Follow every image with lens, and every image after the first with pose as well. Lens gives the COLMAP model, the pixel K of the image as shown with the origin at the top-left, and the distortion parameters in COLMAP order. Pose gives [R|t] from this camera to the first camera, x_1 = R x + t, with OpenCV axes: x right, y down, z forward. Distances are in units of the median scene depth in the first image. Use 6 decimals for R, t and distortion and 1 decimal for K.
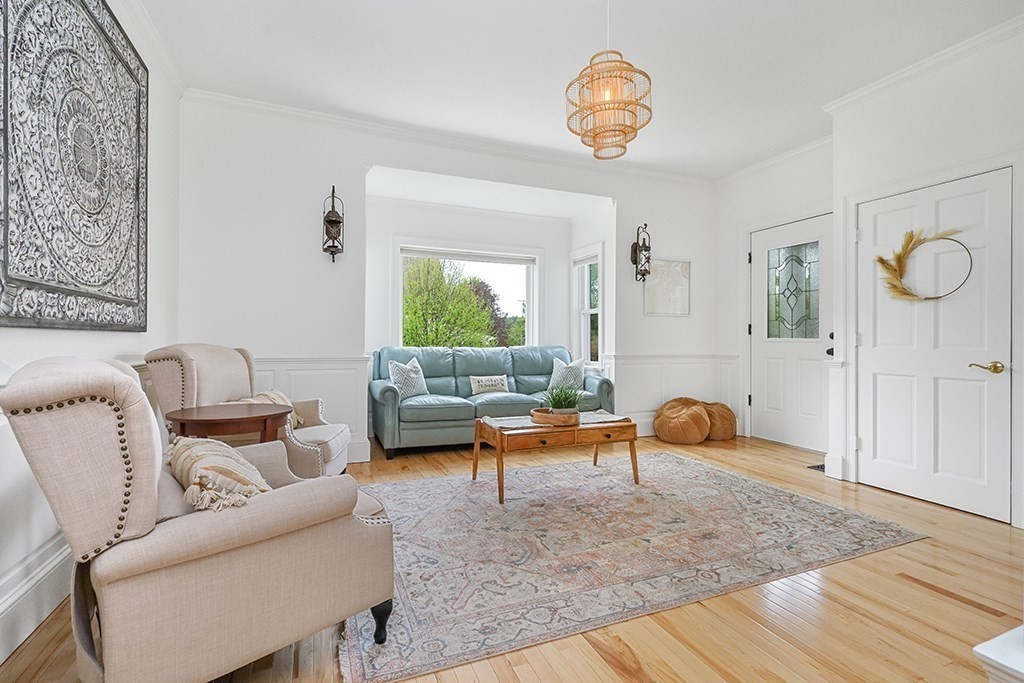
lens RADIAL K [[473.7, 0, 510.2], [0, 473.7, 337.6], [0, 0, 1]] dist [-0.000606, 0.001440]
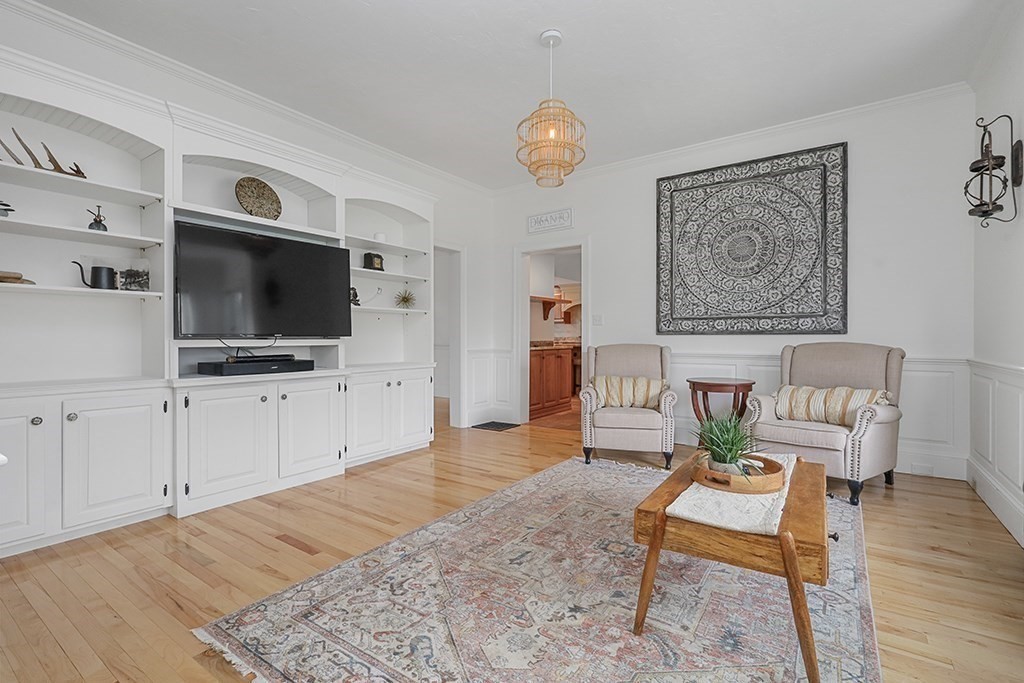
lens RADIAL K [[473.7, 0, 510.7], [0, 473.7, 337.2], [0, 0, 1]] dist [-0.000606, 0.001440]
pose [[-0.845834, -0.002710, -0.533440, 0.796438], [0.000187, 0.999986, -0.005377, 0.005440], [0.533447, -0.004647, -0.845821, 1.676034]]
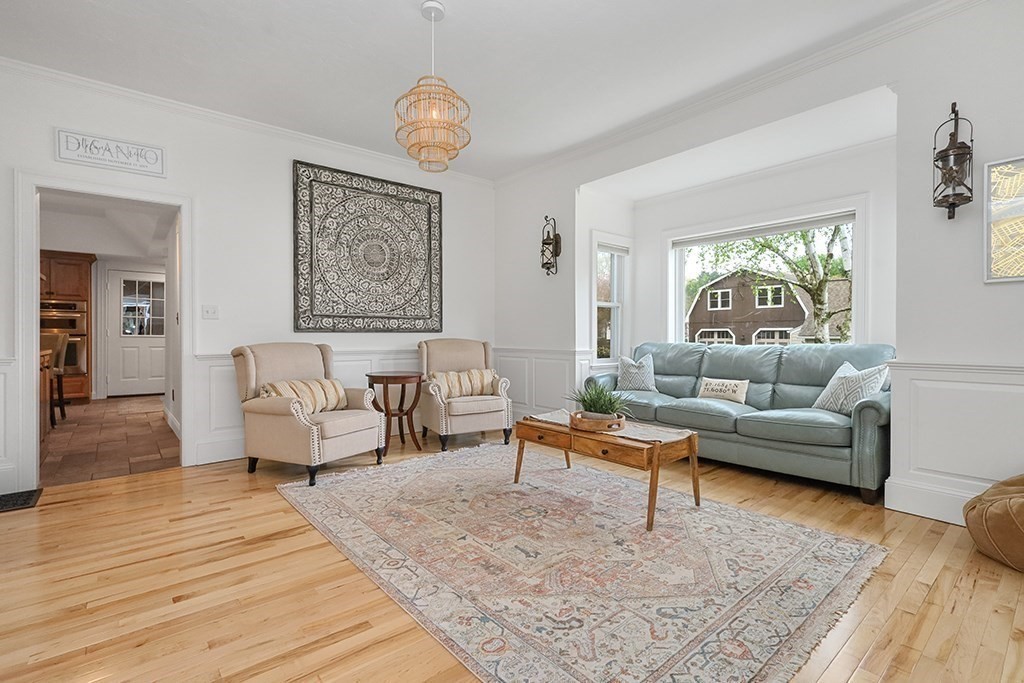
lens RADIAL K [[473.7, 0, 509.7], [0, 473.7, 337.8], [0, 0, 1]] dist [-0.000606, 0.001440]
pose [[0.296397, 0.001196, -0.955064, 1.127884], [0.007154, 0.999968, 0.003473, 0.005690], [0.955038, -0.007862, 0.296379, 0.716926]]
